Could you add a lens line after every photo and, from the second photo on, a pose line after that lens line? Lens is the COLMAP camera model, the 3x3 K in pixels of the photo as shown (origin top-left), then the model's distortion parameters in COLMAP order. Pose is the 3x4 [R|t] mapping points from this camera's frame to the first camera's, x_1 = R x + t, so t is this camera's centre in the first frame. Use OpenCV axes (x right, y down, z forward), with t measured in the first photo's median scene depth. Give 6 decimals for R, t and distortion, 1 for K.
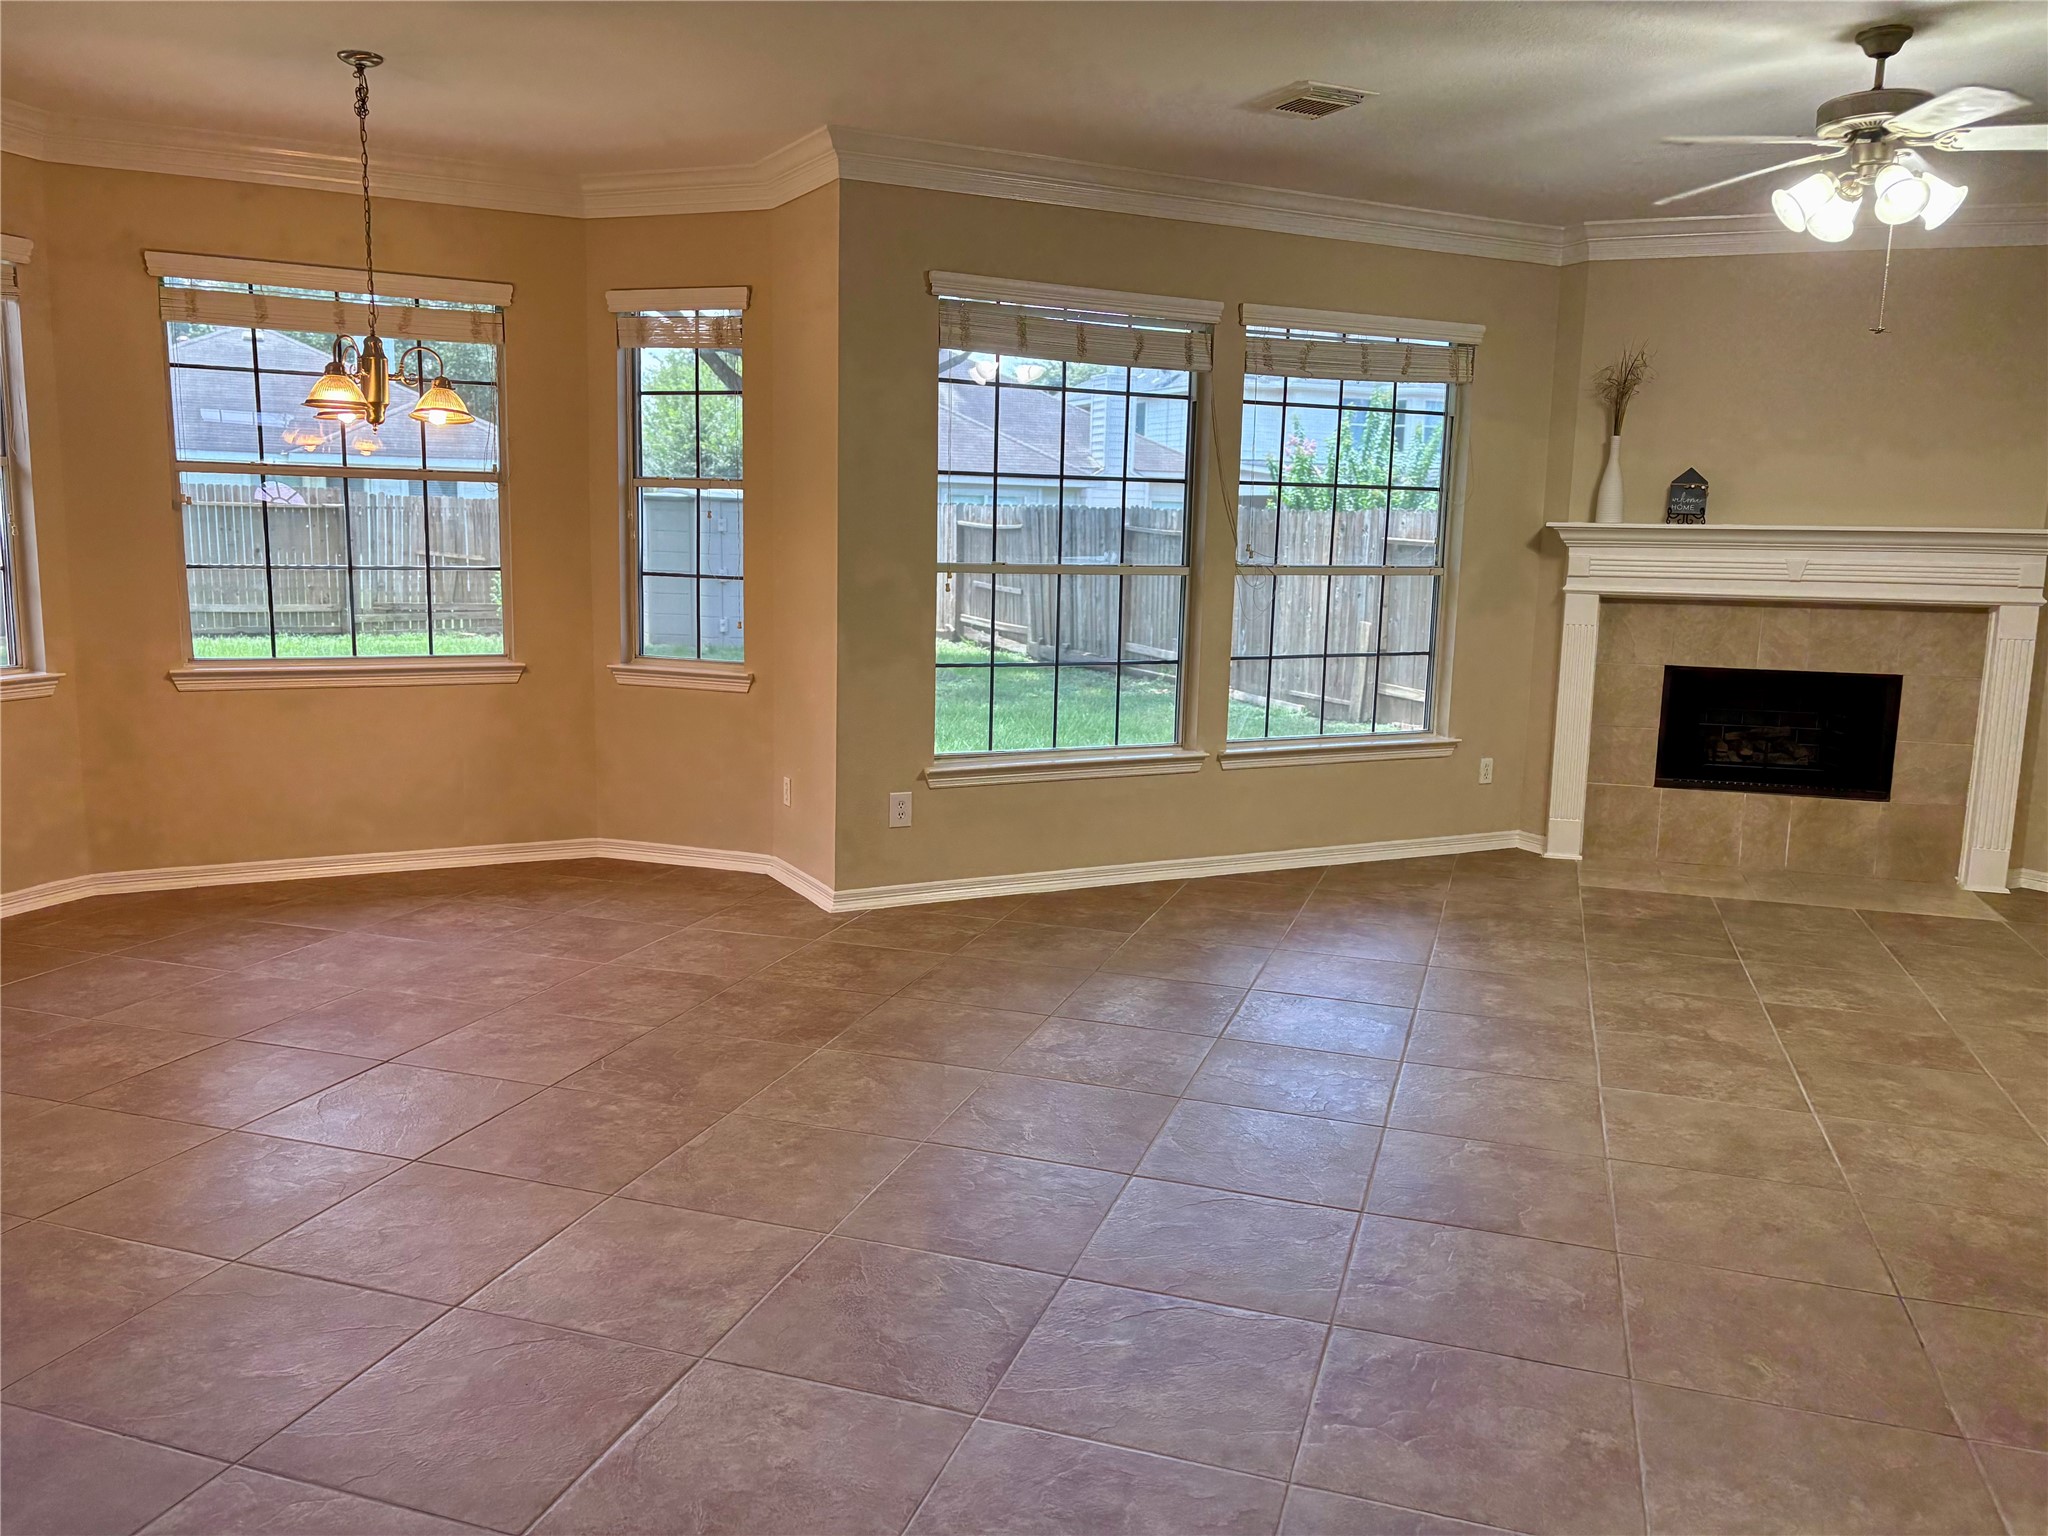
lens RADIAL K [[1586.7, 0, 988.5], [0, 1586.7, 785.3], [0, 0, 1]] dist [0.027150, -0.028394]
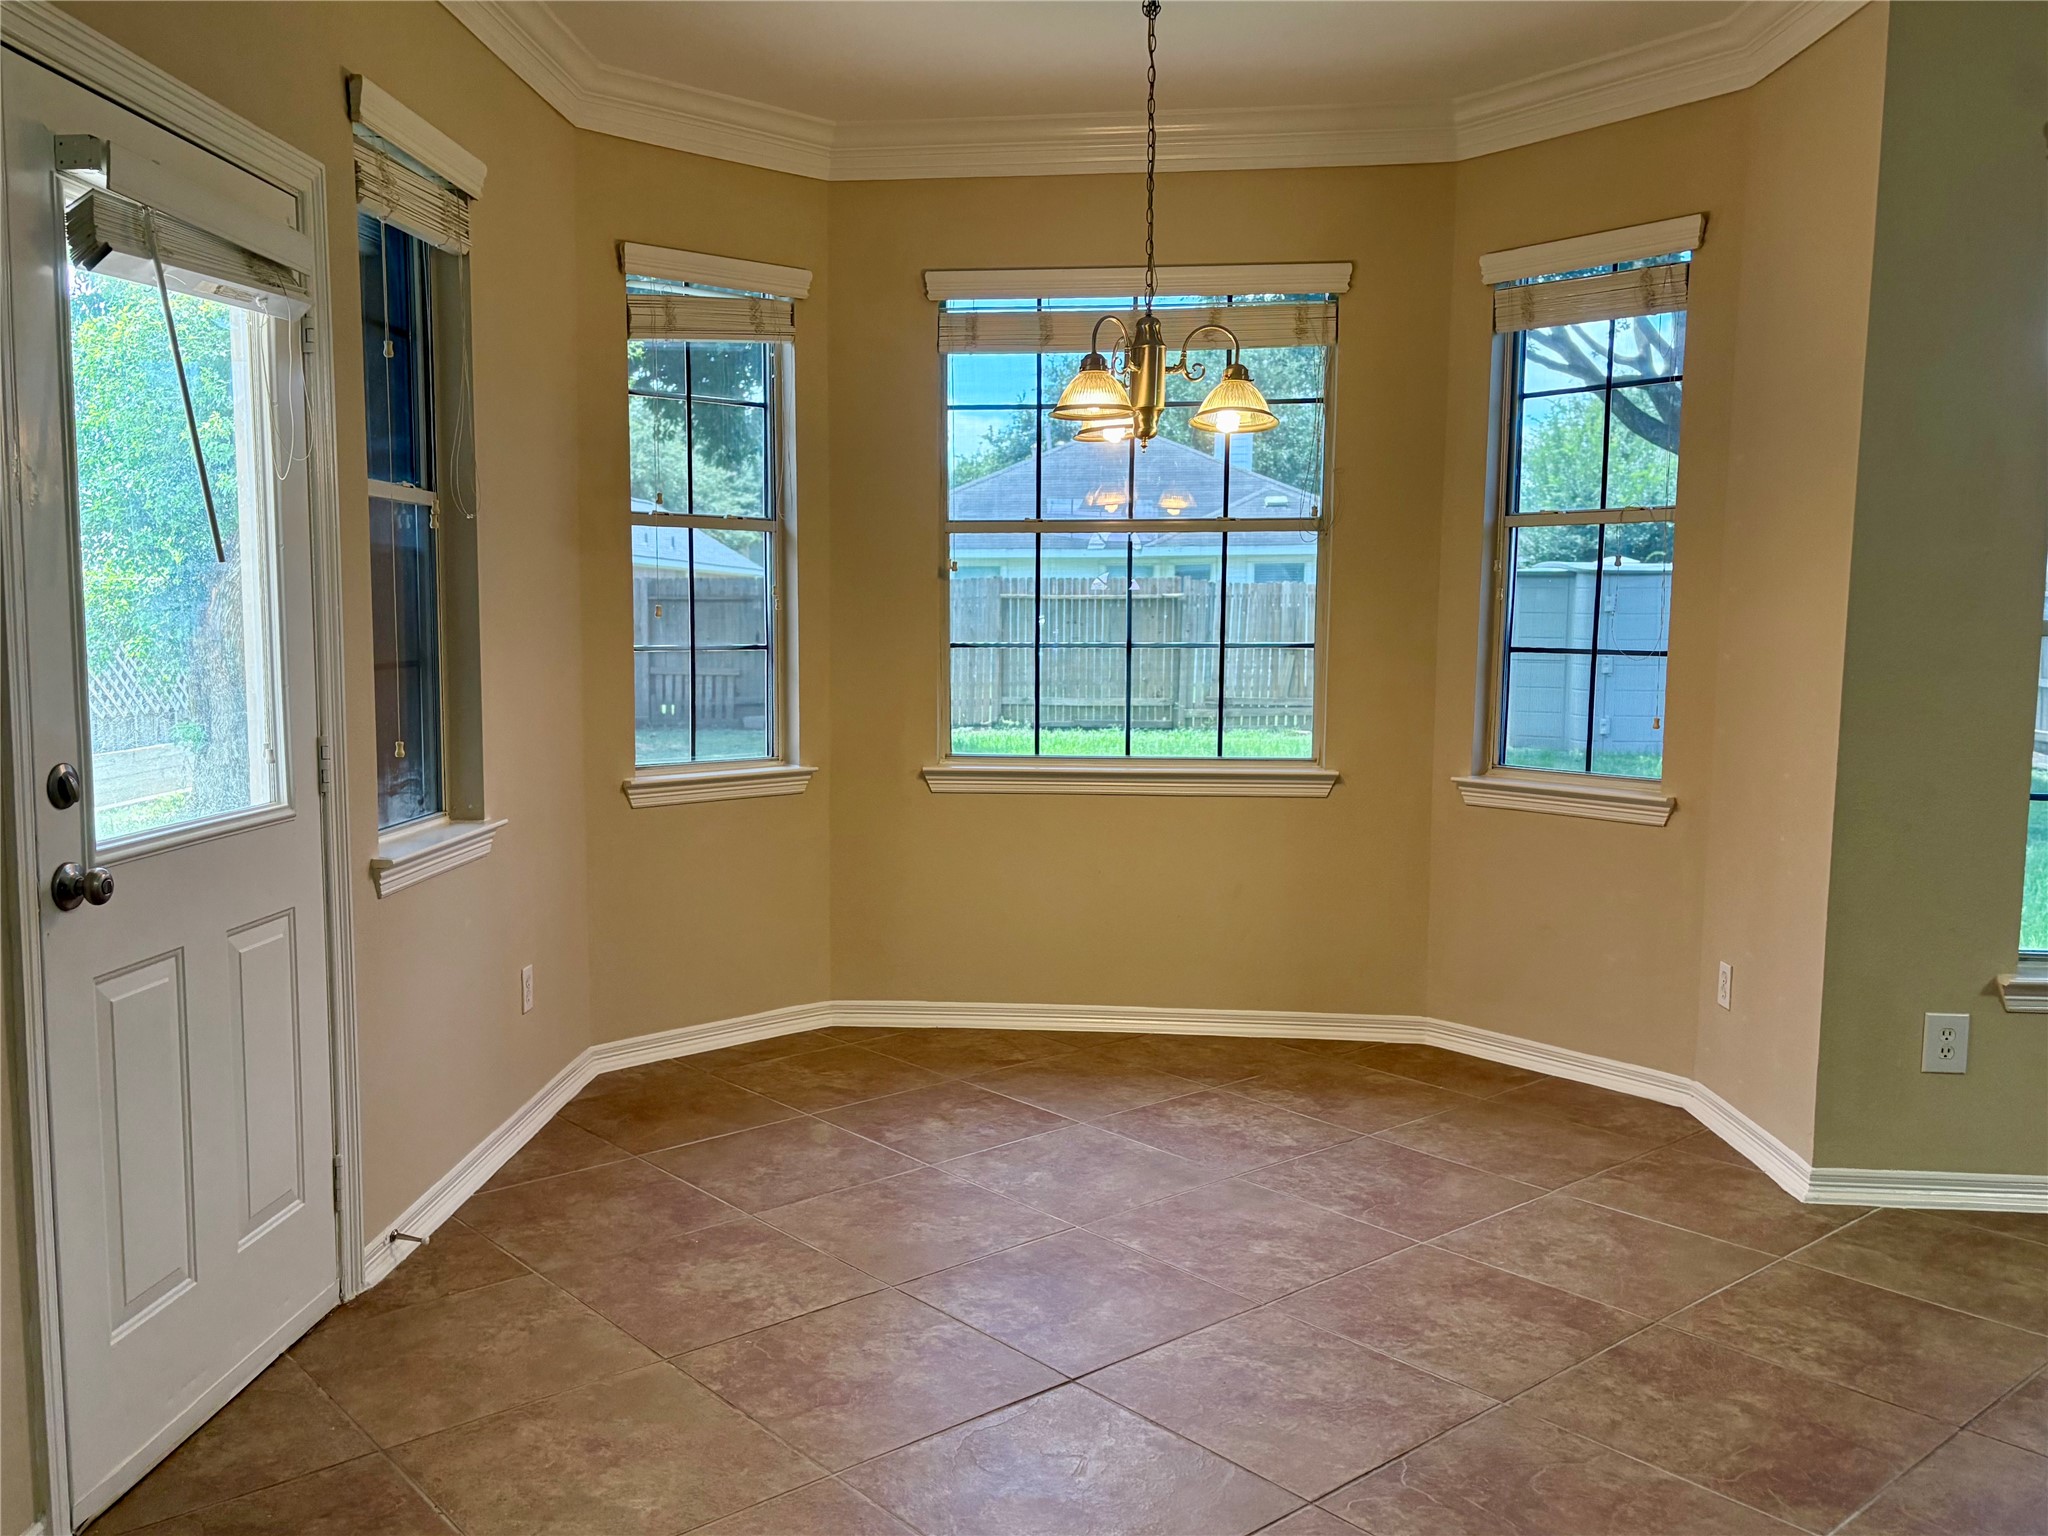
lens RADIAL K [[1586.7, 0, 988.5], [0, 1586.7, 785.3], [0, 0, 1]] dist [0.027150, -0.028394]
pose [[0.866645, 0.037198, -0.497537, -0.072240], [-0.068498, 0.996645, -0.044801, -0.029048], [0.494202, 0.072907, 0.866285, 0.310272]]
